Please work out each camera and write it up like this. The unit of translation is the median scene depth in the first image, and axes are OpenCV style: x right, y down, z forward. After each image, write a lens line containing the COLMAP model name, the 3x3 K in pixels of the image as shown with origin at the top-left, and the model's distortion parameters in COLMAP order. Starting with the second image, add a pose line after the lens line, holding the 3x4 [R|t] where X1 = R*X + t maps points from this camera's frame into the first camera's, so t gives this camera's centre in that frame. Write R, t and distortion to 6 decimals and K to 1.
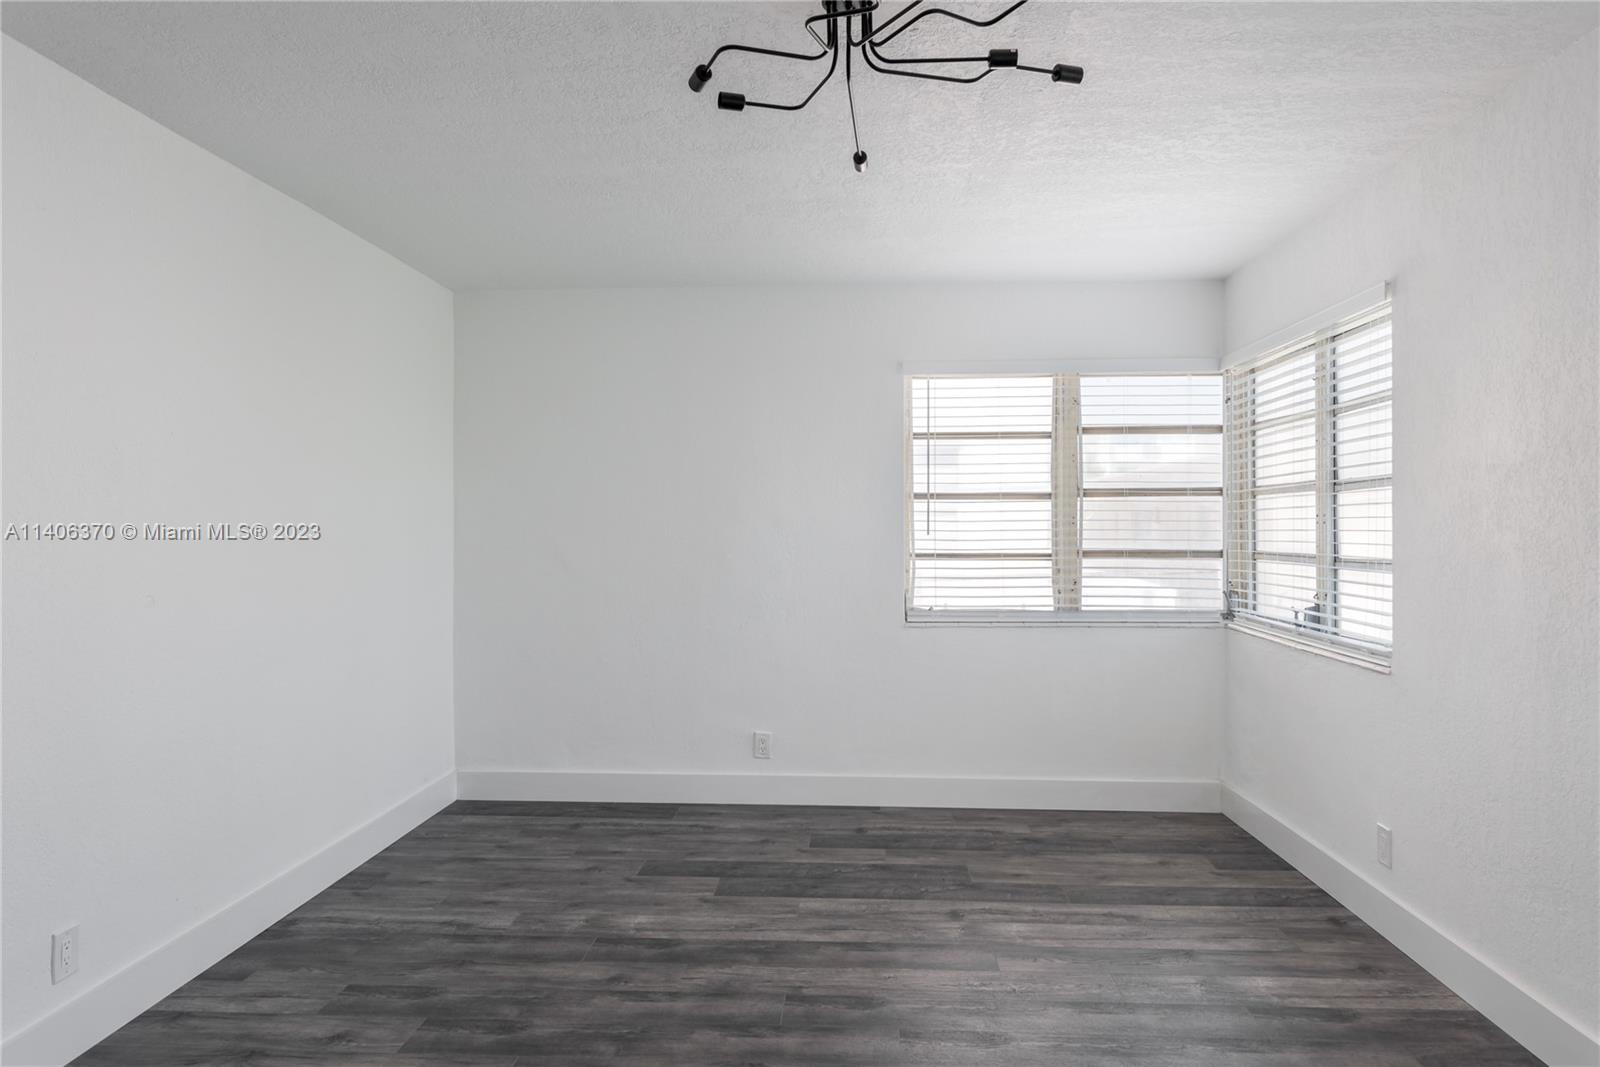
lens RADIAL K [[1000.5, 0, 794.2], [0, 1000.5, 532.8], [0, 0, 1]] dist [0.047988, -0.040681]
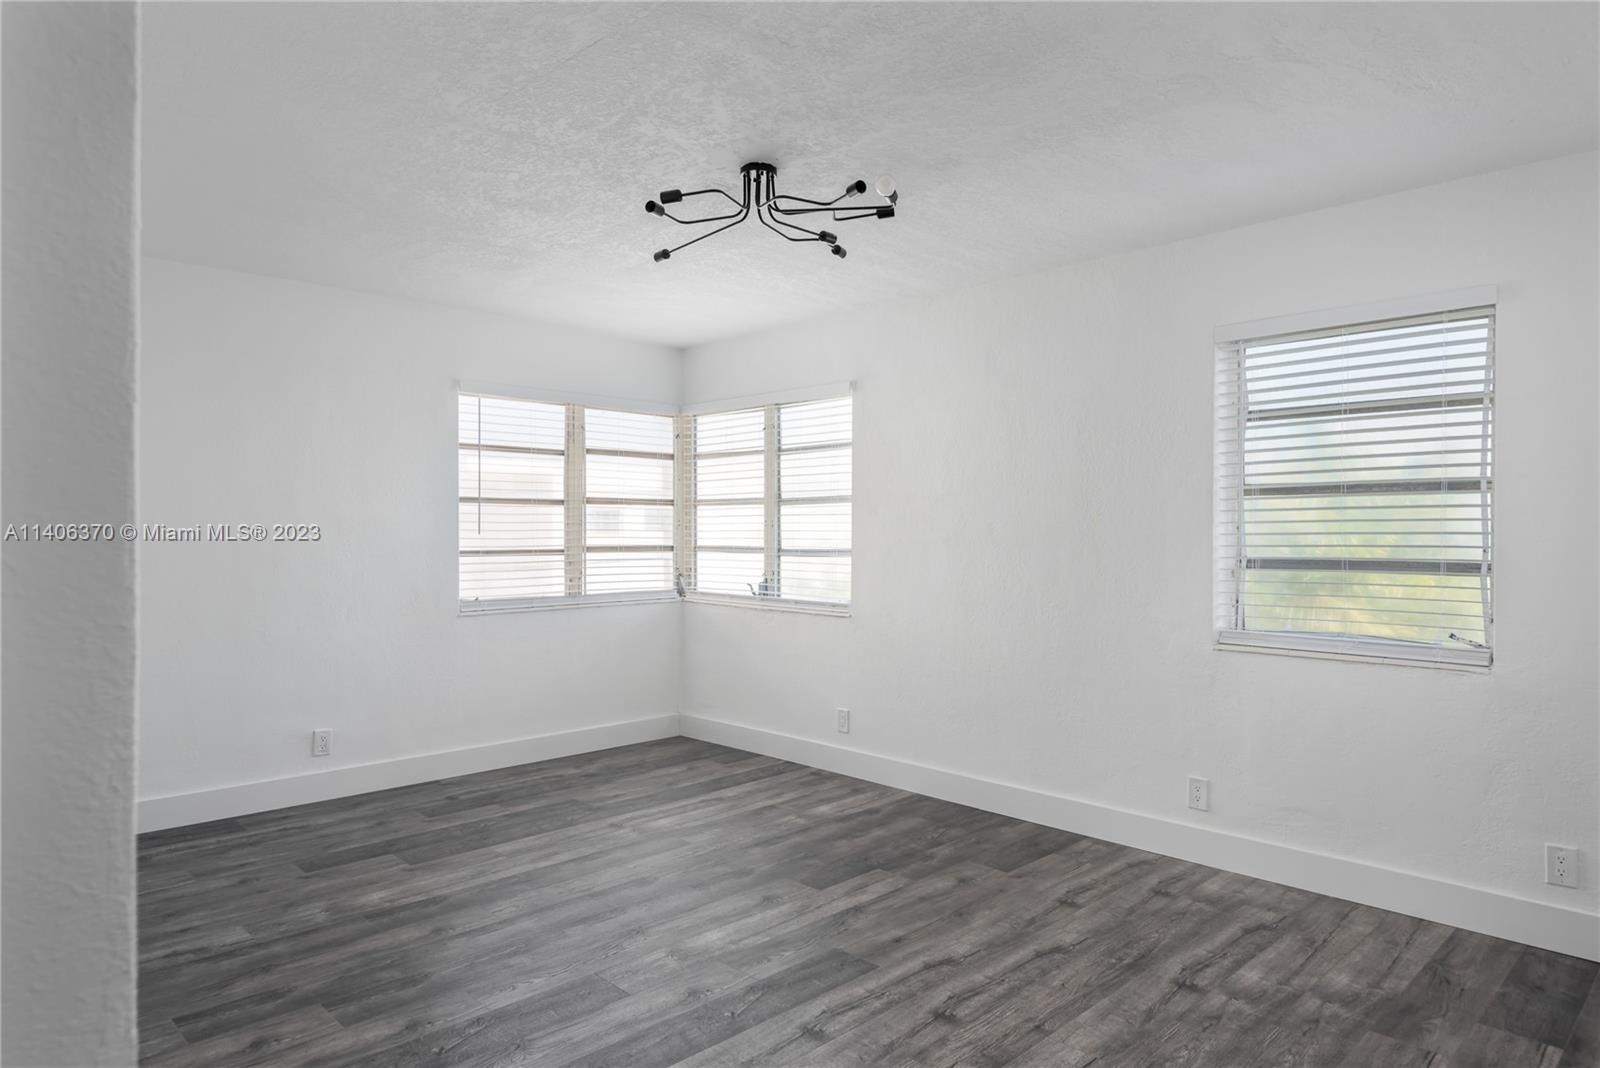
lens RADIAL K [[967.0, 0, 786.7], [0, 967.0, 546.1], [0, 0, 1]] dist [0.040341, -0.037231]
pose [[0.682757, -0.008705, 0.730594, -0.503022], [-0.000185, 0.999927, 0.012087, 0.002790], [-0.730645, -0.008387, 0.682706, -0.010829]]
